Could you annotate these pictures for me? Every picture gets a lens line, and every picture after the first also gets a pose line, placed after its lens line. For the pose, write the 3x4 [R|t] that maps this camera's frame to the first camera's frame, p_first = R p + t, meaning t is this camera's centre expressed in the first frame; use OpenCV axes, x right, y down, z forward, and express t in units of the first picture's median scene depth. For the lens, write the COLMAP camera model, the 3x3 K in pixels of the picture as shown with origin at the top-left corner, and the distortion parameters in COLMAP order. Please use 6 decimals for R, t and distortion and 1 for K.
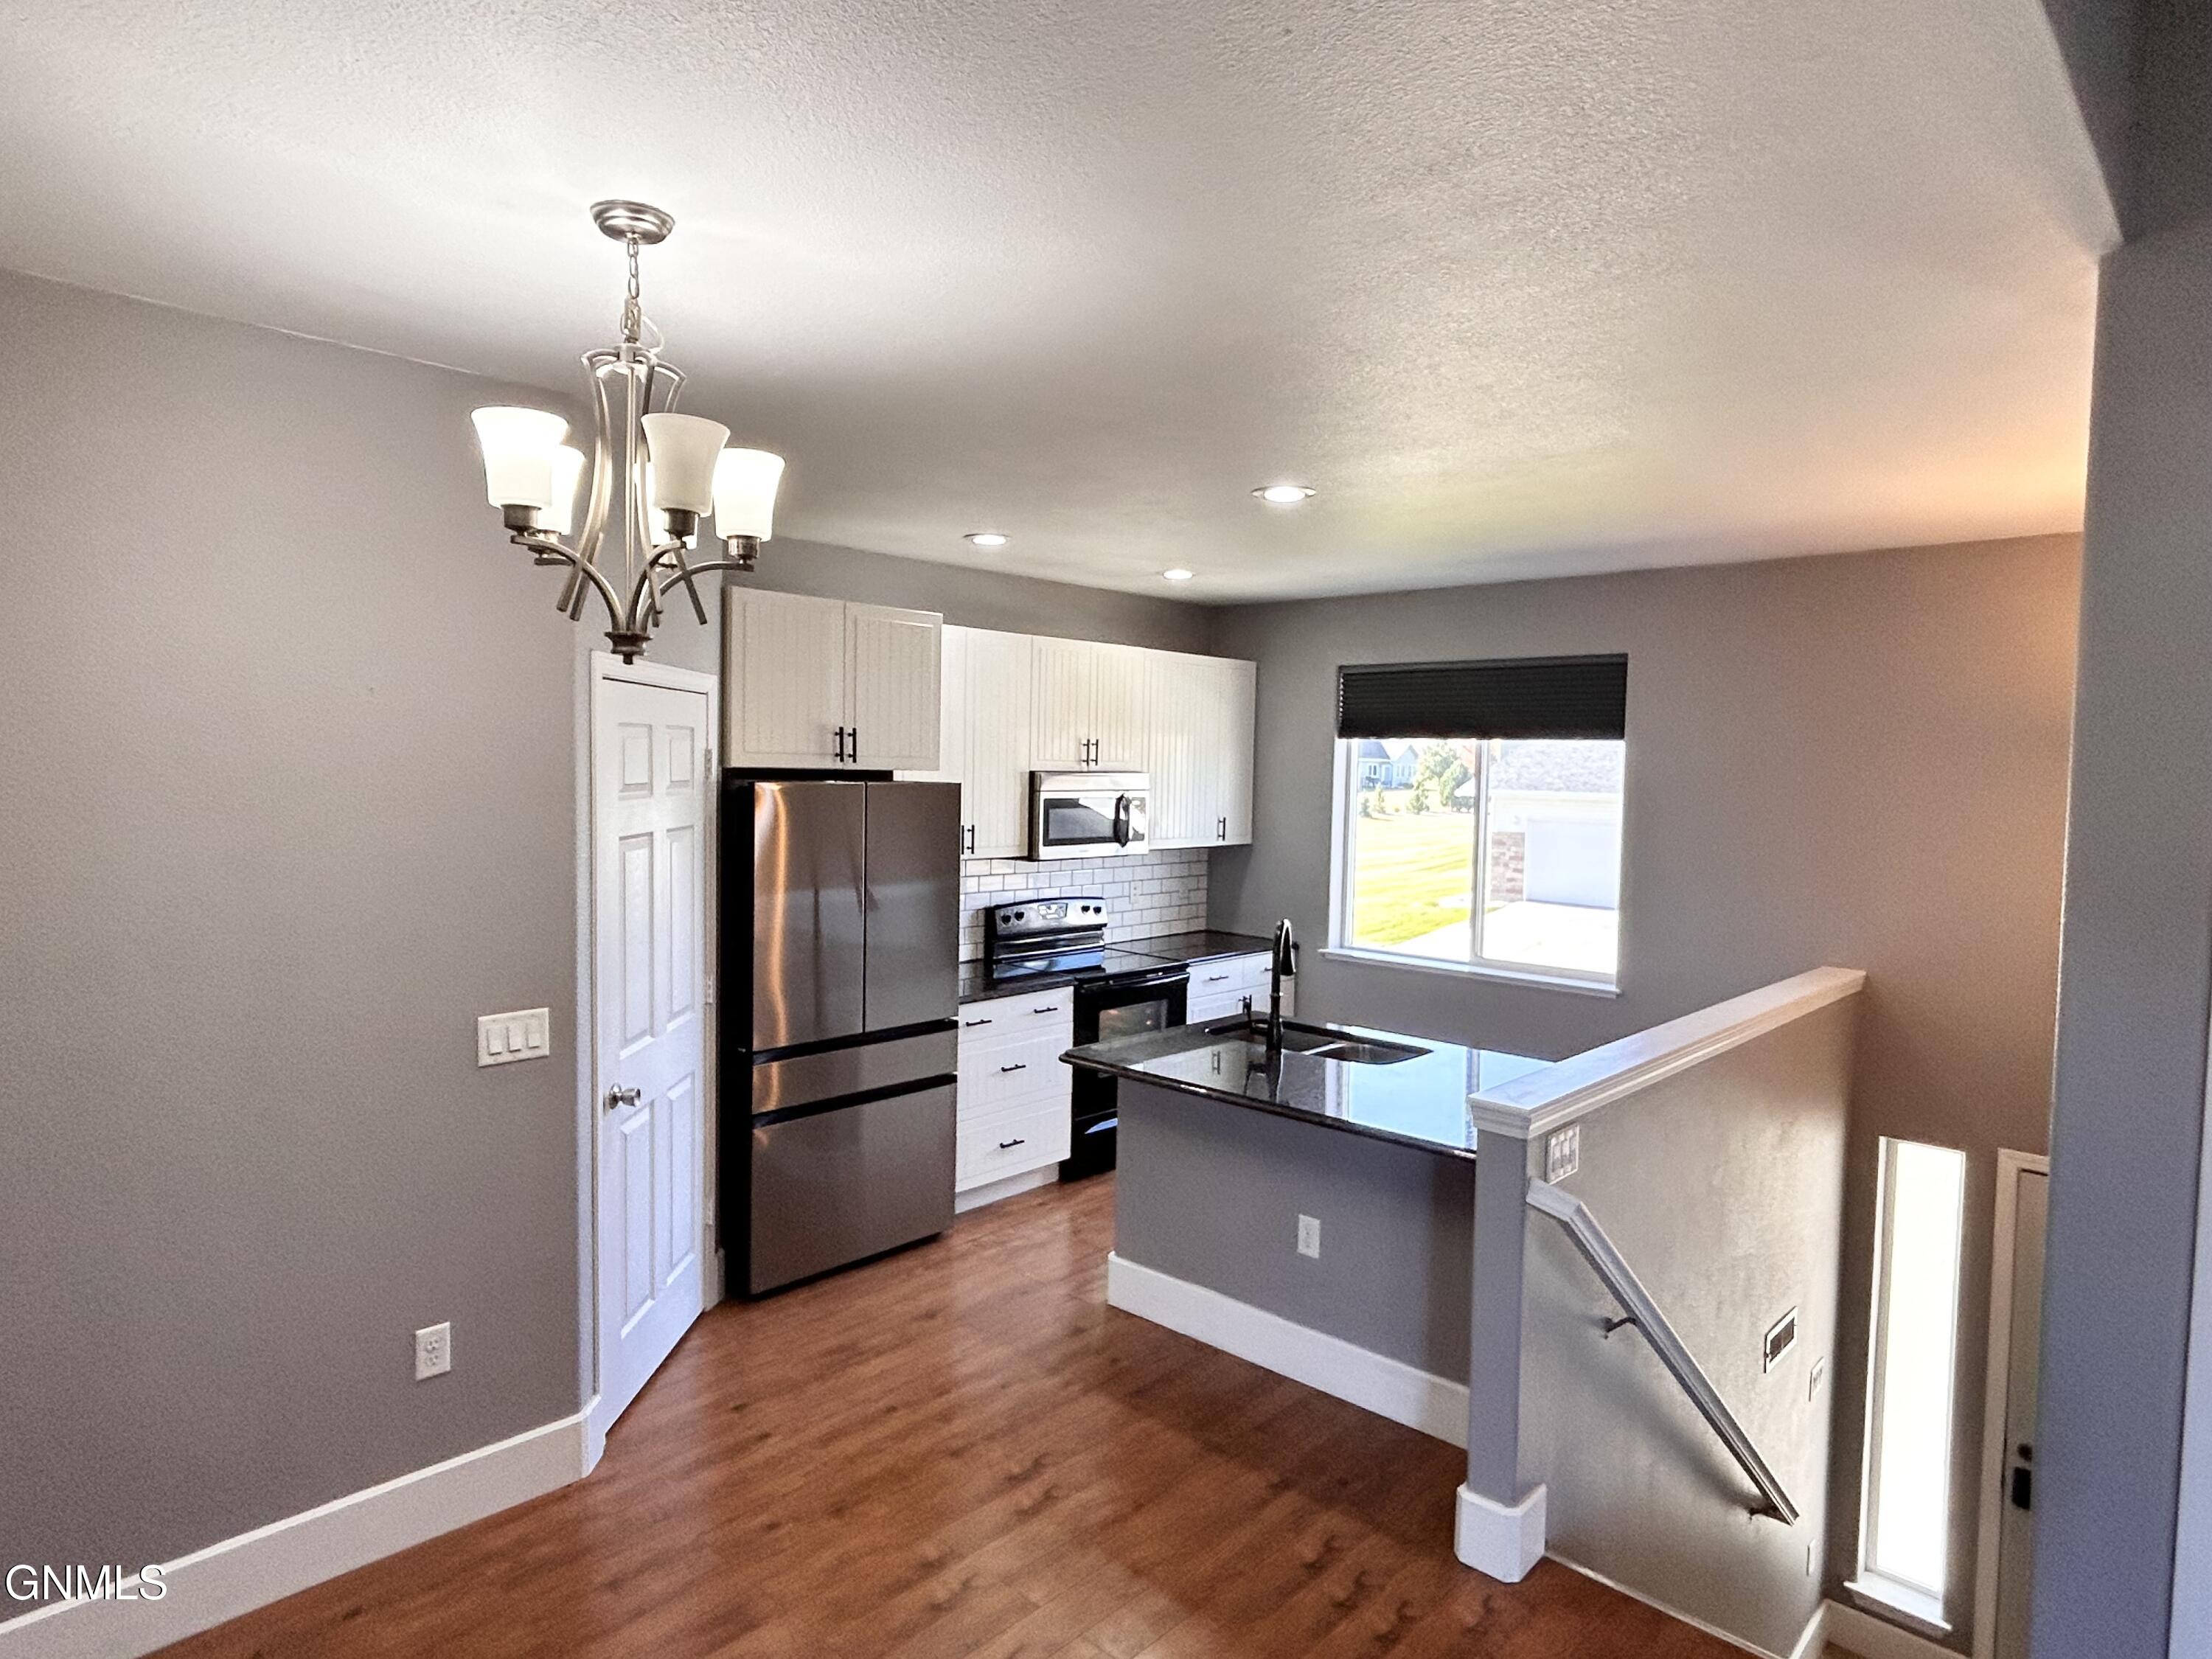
lens RADIAL K [[1276.0, 0, 1111.2], [0, 1276.0, 827.4], [0, 0, 1]] dist [0.001801, 0.000719]
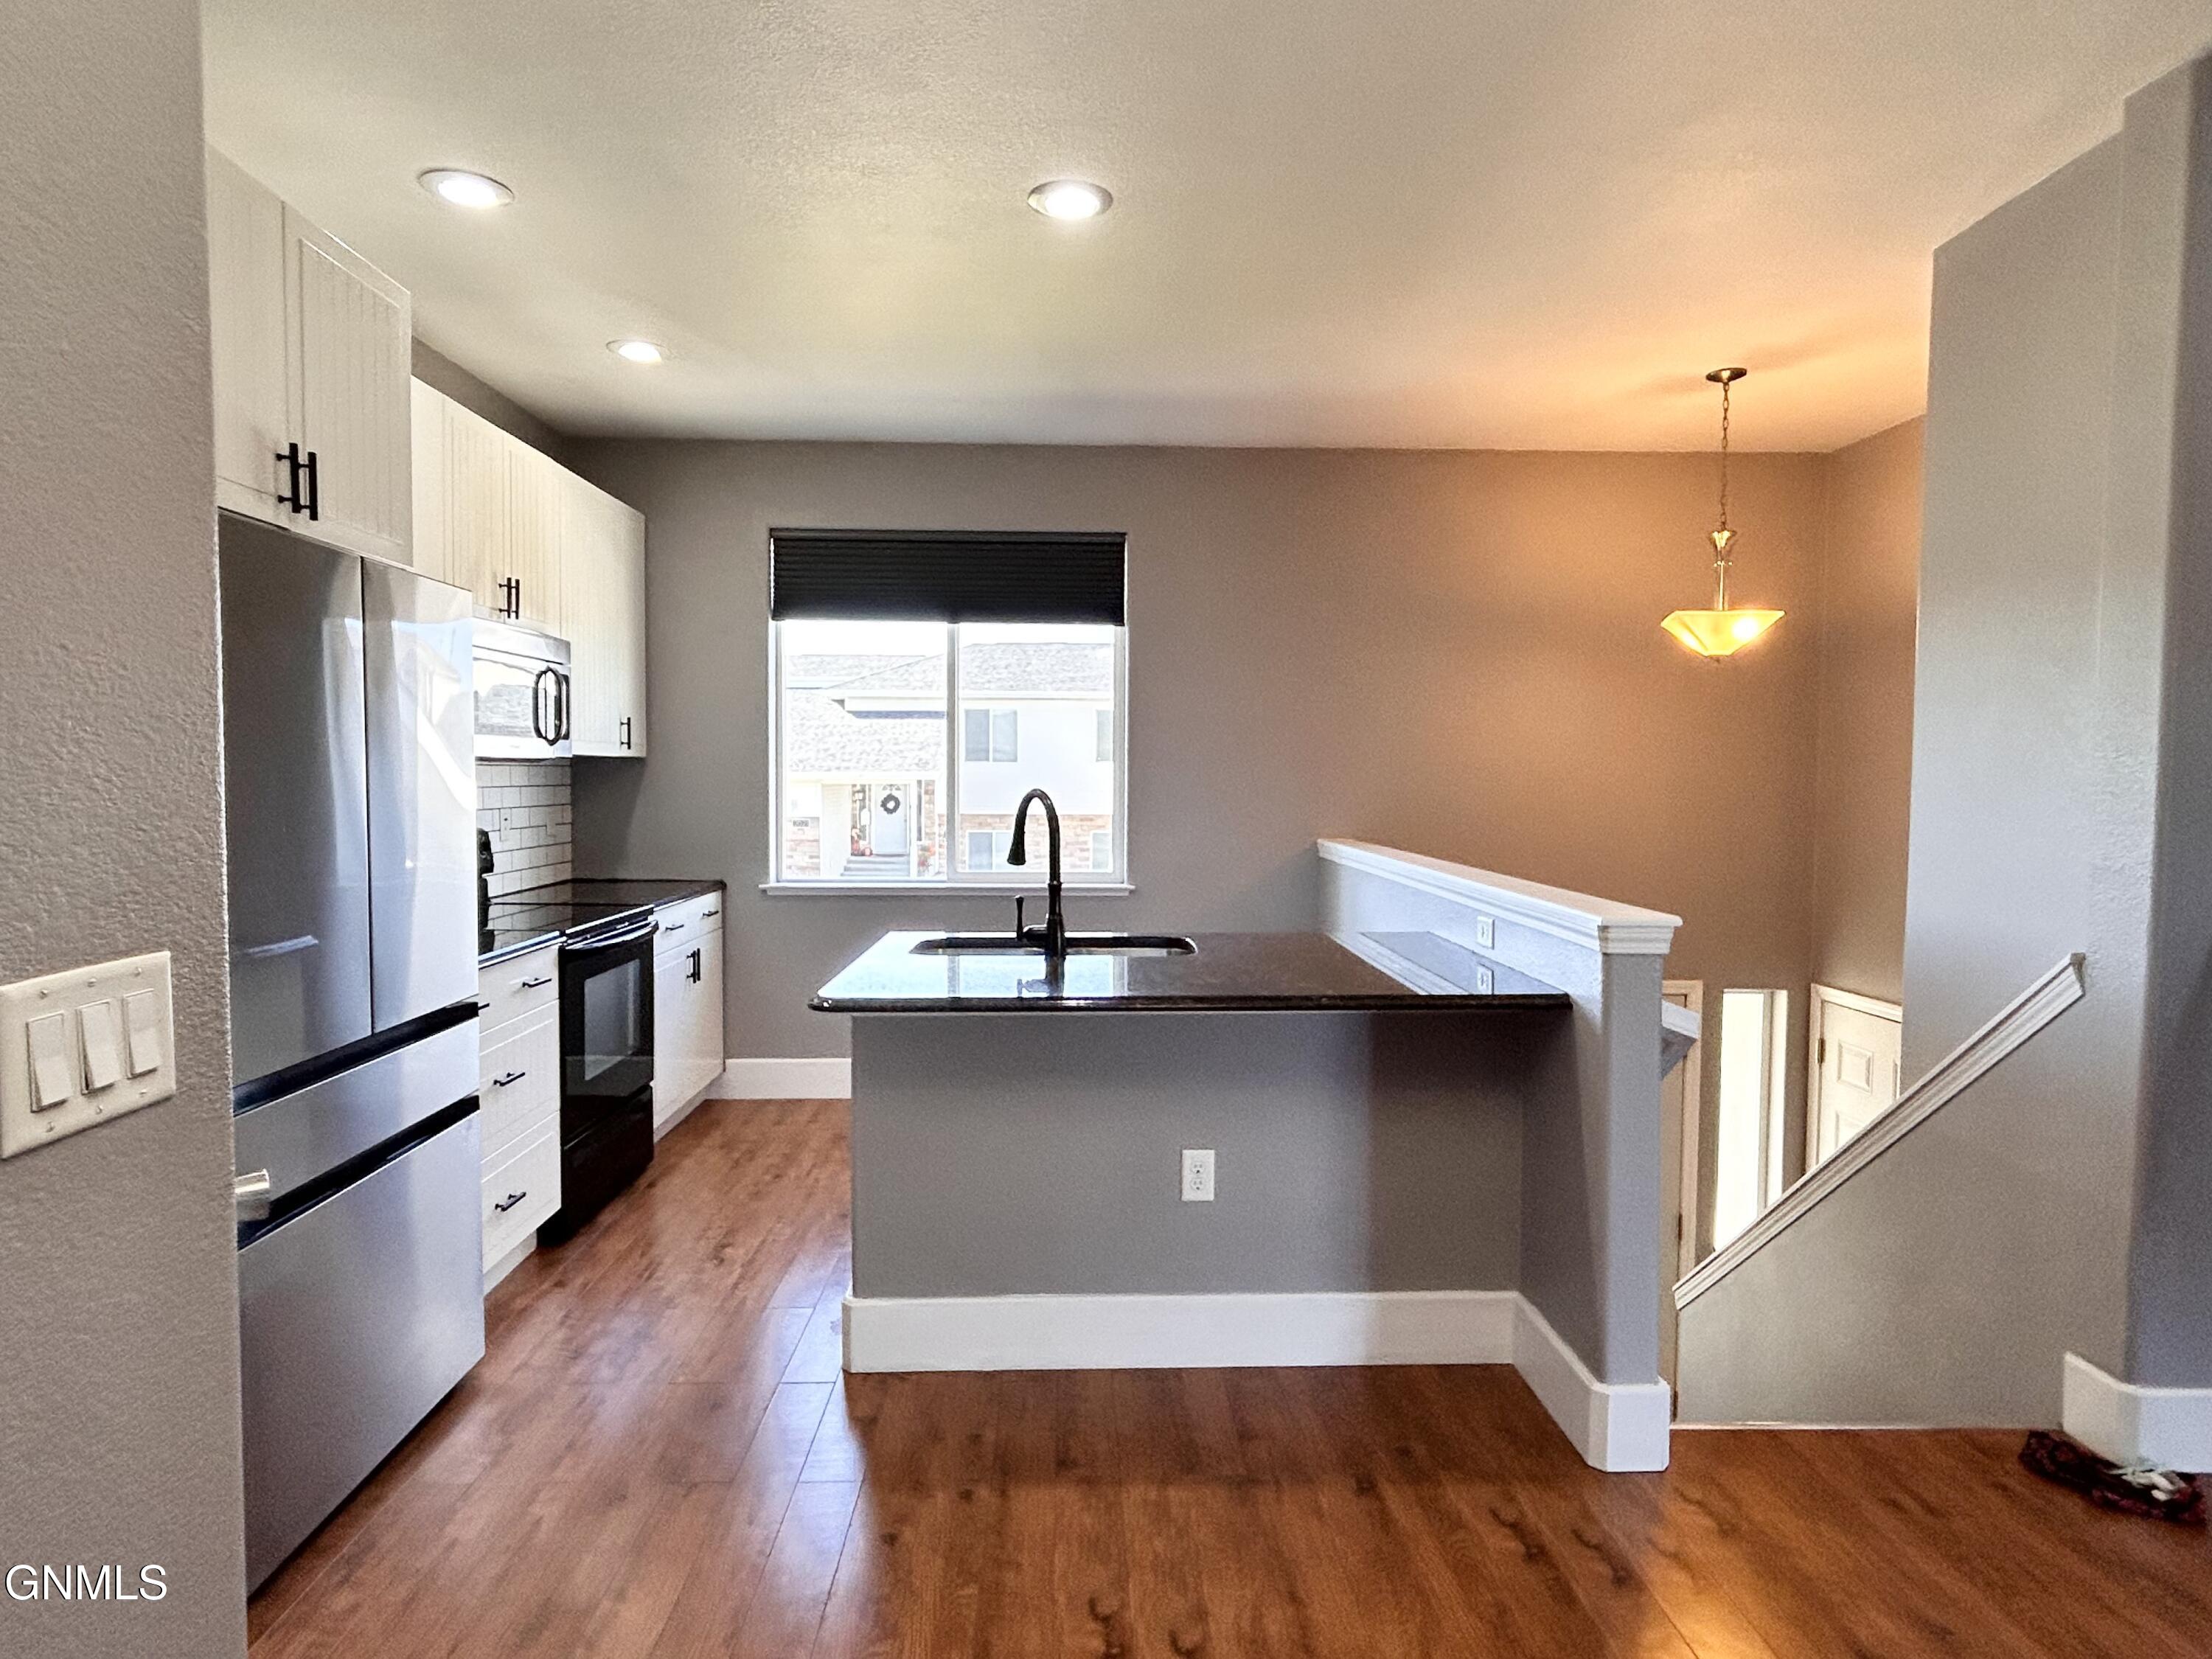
lens RADIAL K [[1276.0, 0, 1111.2], [0, 1276.0, 827.4], [0, 0, 1]] dist [0.001801, 0.000719]
pose [[0.709898, -0.045796, 0.702814, -0.322374], [0.044967, 0.998795, 0.019661, 0.073287], [-0.702868, 0.017646, 0.711102, 0.380892]]
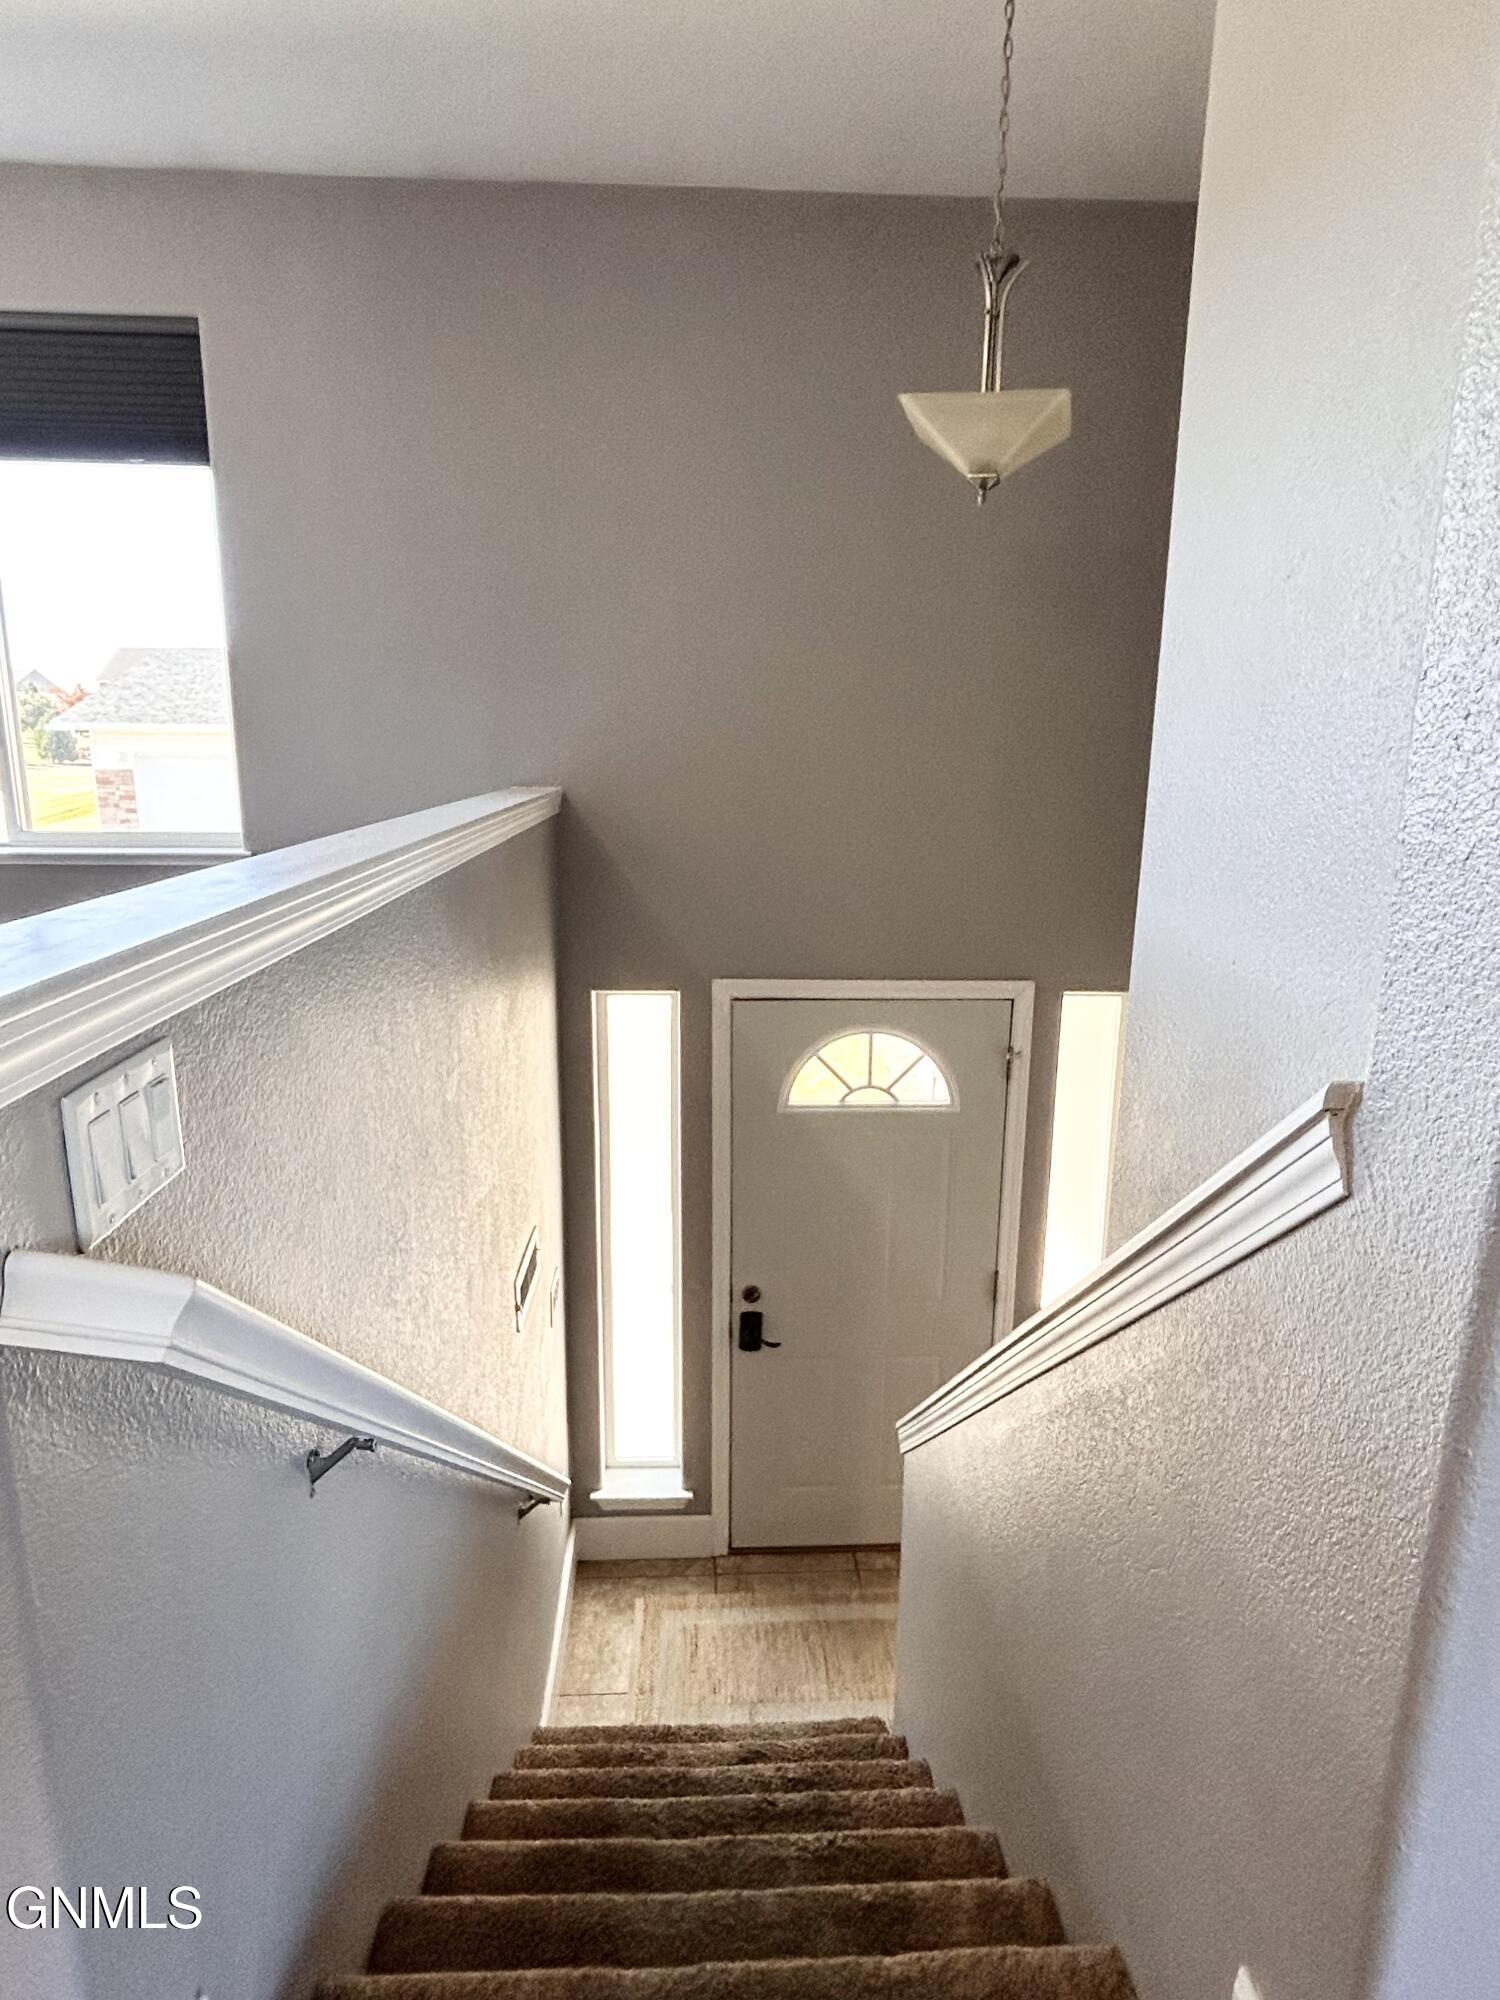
lens RADIAL K [[1146.6, 0, 750.0], [0, 1146.6, 1000.0], [0, 0, 1]] dist [-0.001917, 0.000371]
pose [[0.699871, -0.171125, 0.693467, 0.164925], [0.038165, 0.978449, 0.202931, 0.103341], [-0.713249, -0.115559, 0.691319, 0.423821]]
